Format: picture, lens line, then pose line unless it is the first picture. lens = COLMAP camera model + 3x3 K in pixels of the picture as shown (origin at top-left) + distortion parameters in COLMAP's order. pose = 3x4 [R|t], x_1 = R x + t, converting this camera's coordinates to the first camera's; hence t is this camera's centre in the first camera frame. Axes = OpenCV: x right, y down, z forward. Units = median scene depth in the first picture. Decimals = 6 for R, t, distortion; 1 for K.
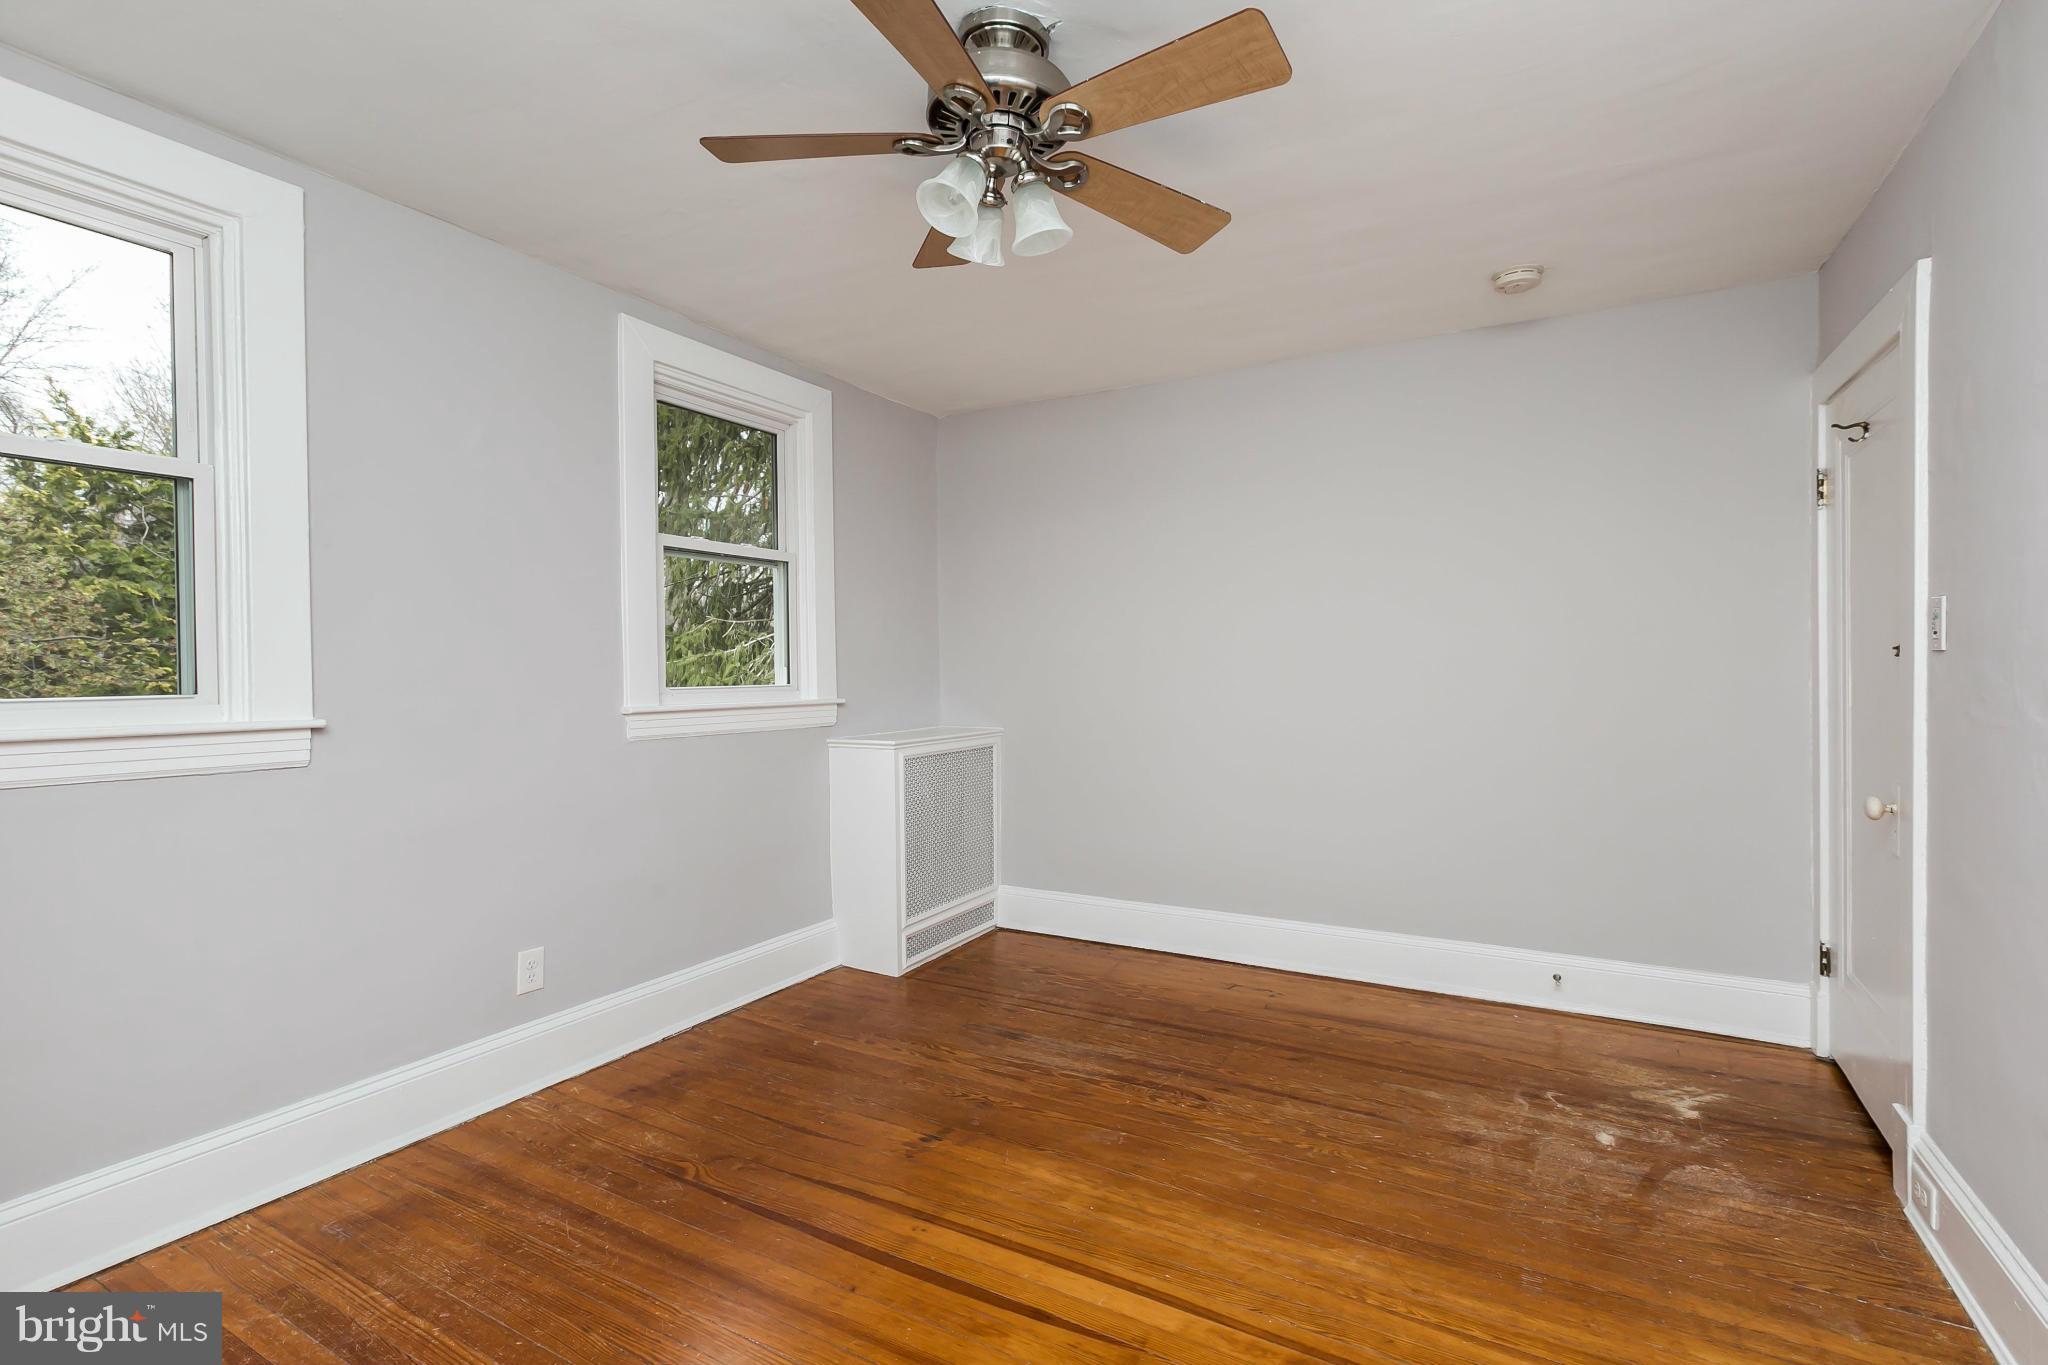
lens RADIAL K [[936.4, 0, 1023.6], [0, 936.4, 677.5], [0, 0, 1]] dist [-0.000342, -0.000366]
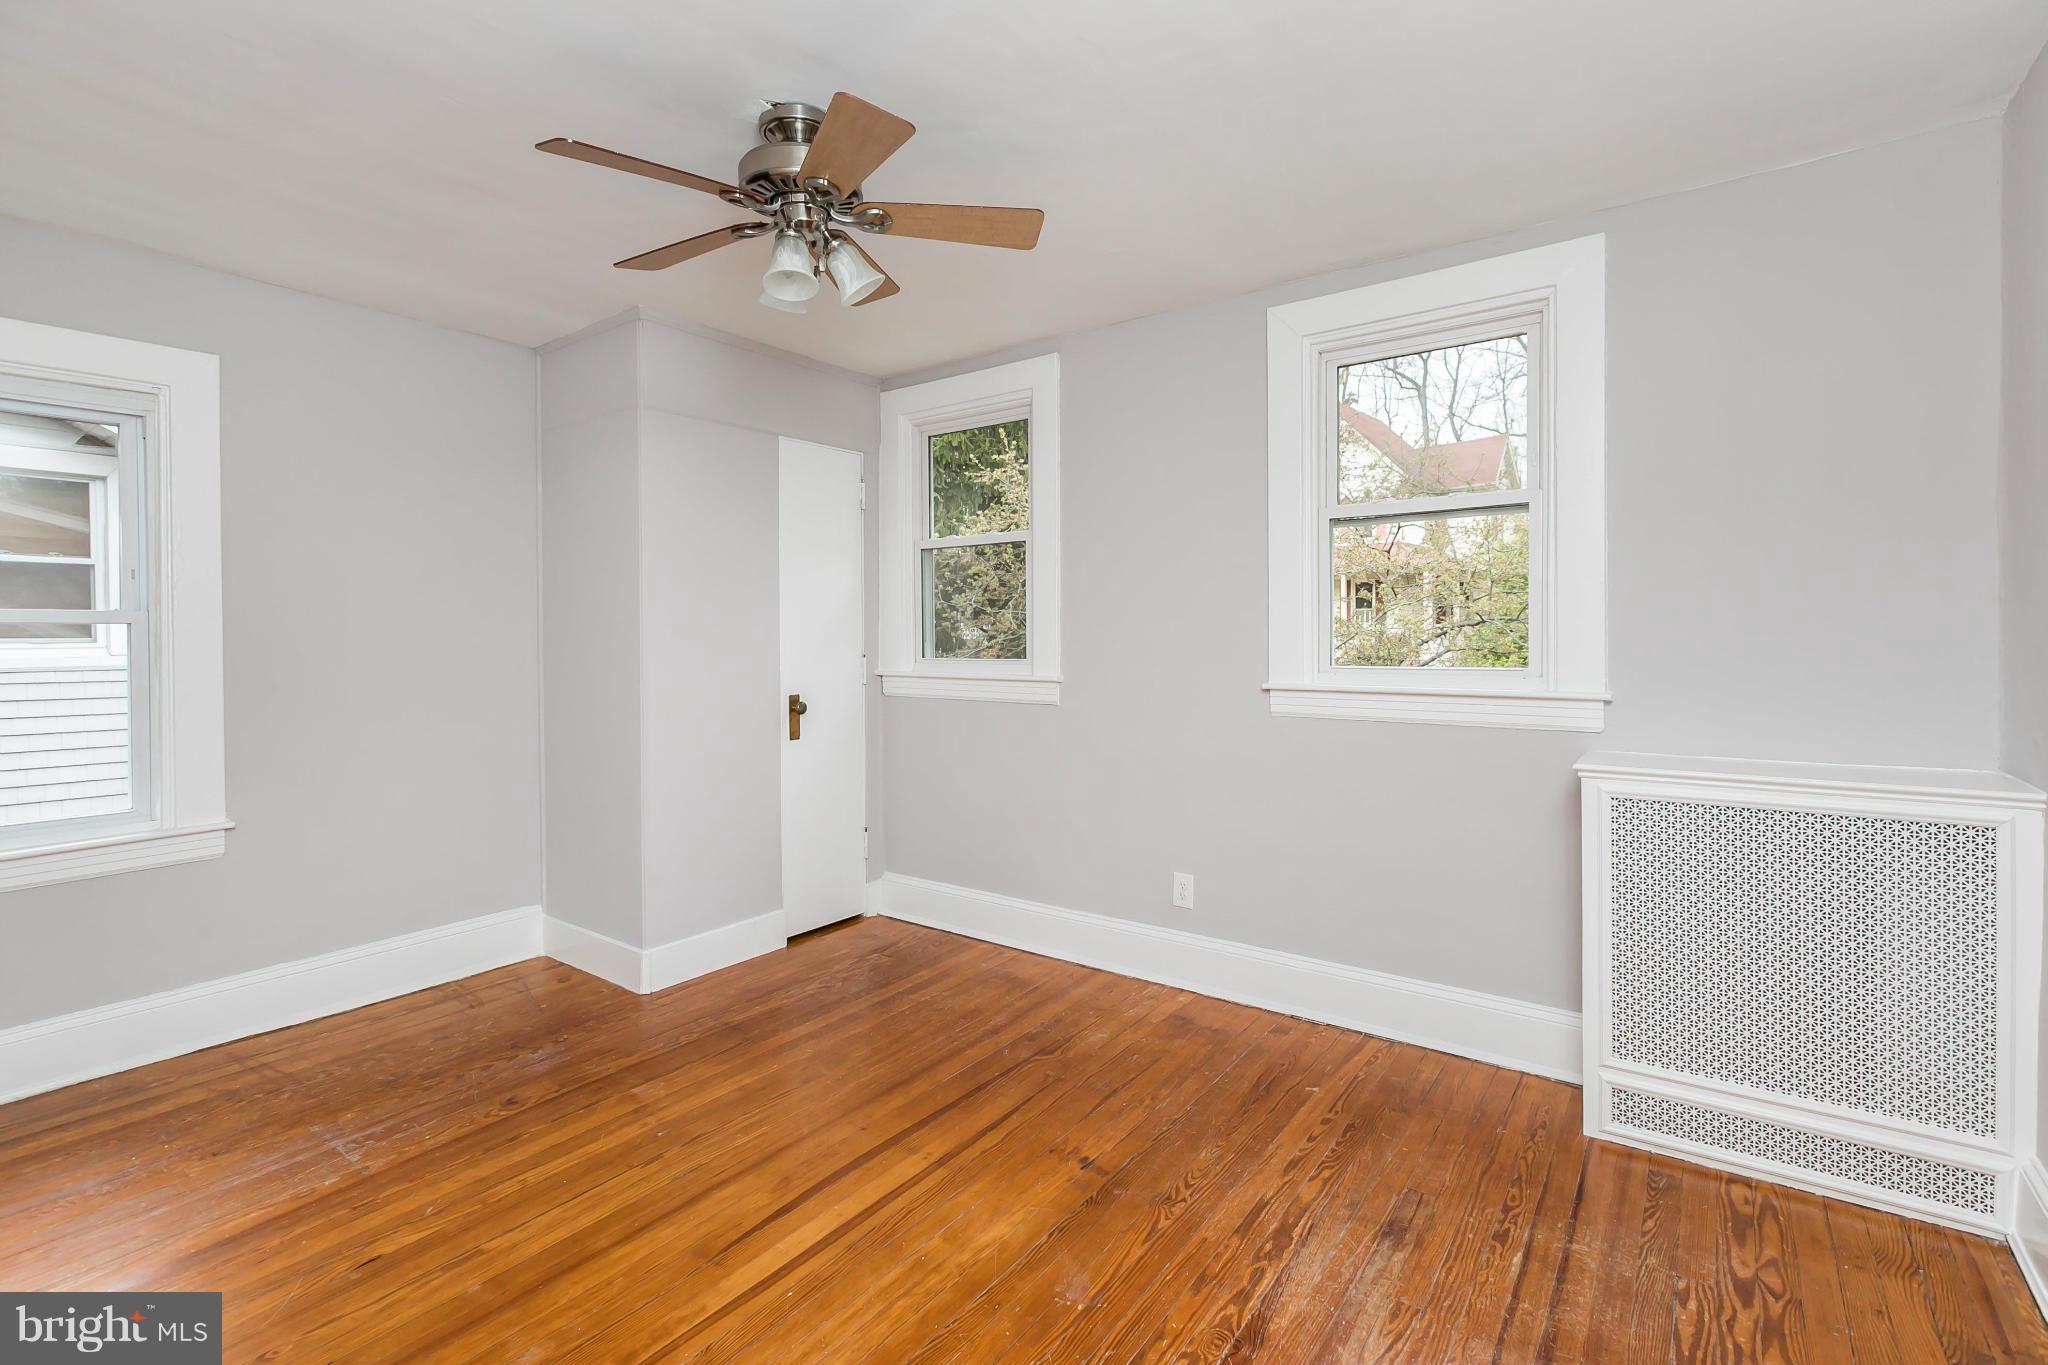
lens RADIAL K [[980.6, 0, 1011.7], [0, 980.6, 636.1], [0, 0, 1]] dist [0.000942, -0.000203]
pose [[-0.147529, 0.007496, -0.989029, 0.800126], [0.000672, 0.999972, 0.007479, -0.032694], [0.989057, 0.000439, -0.147530, 0.987226]]
